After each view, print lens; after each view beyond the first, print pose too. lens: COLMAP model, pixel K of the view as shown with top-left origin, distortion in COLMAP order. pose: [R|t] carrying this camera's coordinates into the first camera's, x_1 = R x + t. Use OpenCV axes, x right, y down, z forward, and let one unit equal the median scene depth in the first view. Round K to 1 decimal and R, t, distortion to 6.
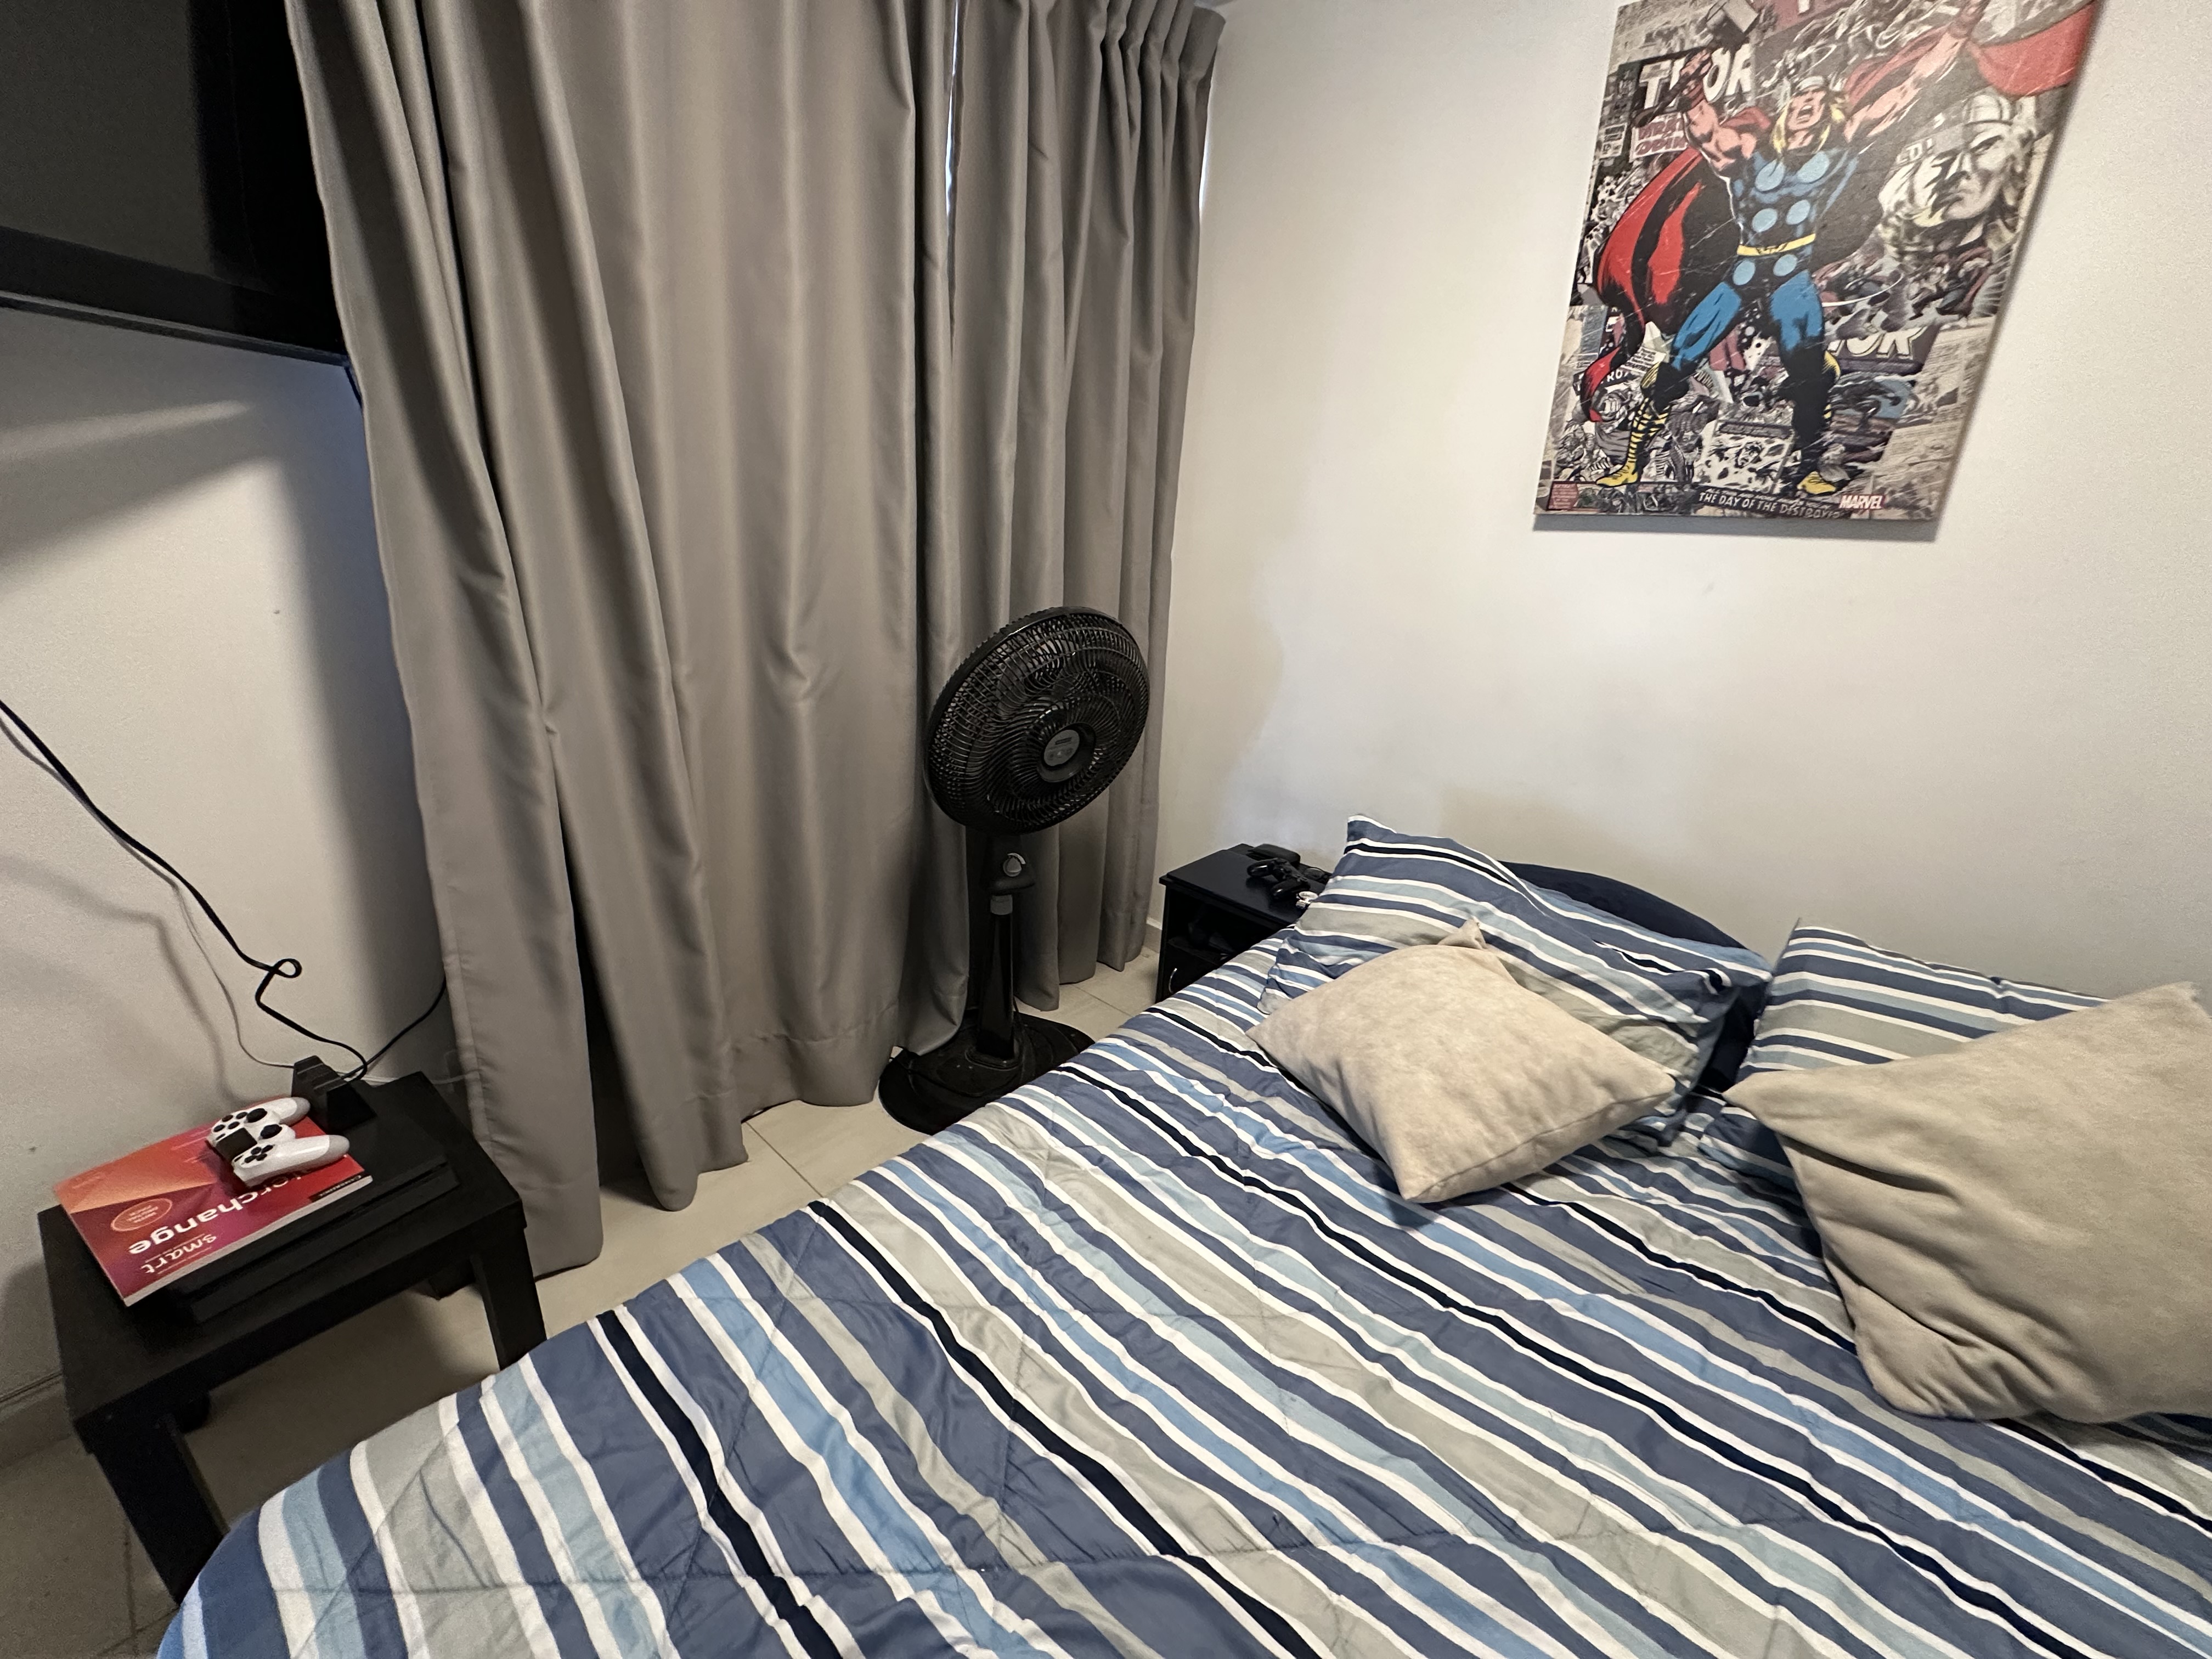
lens RADIAL K [[885.3, 0, 1111.2], [0, 885.3, 822.8], [0, 0, 1]] dist [-0.004125, 0.000871]
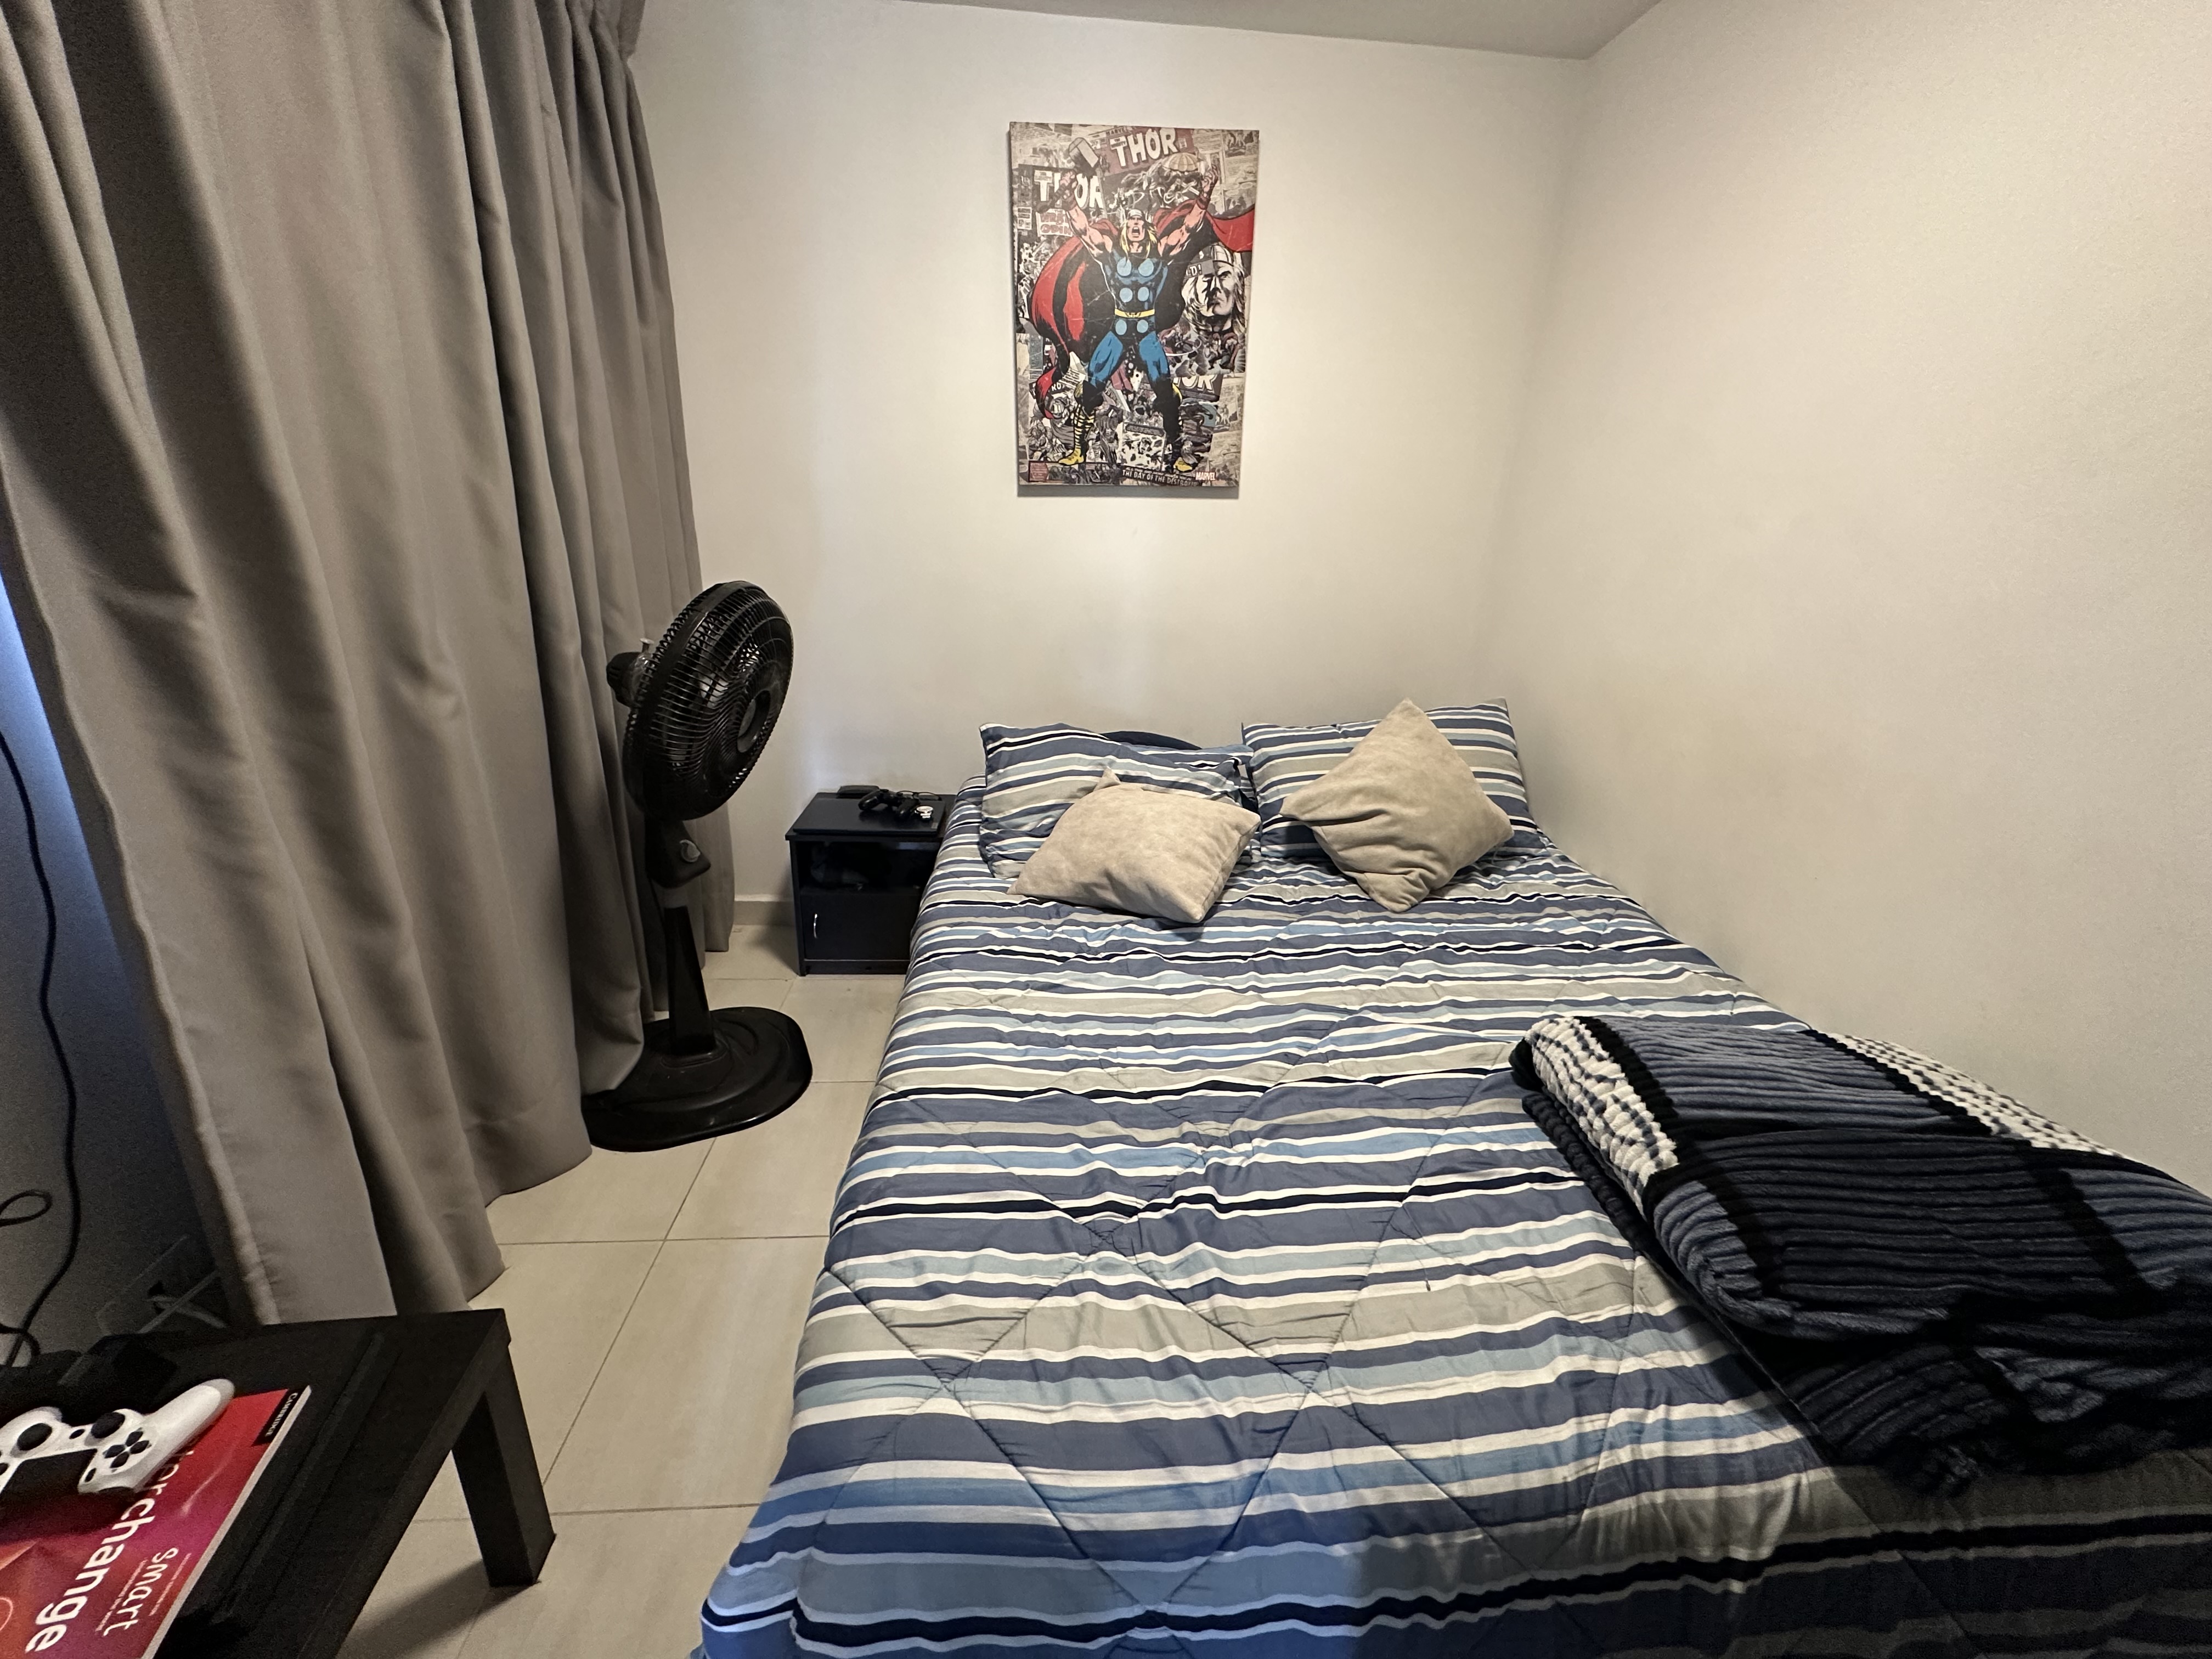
lens RADIAL K [[885.3, 0, 1114.1], [0, 885.3, 820.0], [0, 0, 1]] dist [-0.004125, 0.000871]
pose [[0.686241, -0.269343, 0.675668, -0.631032], [0.244475, 0.960282, 0.134498, -0.002950], [-0.685058, 0.072886, 0.724833, -0.061458]]
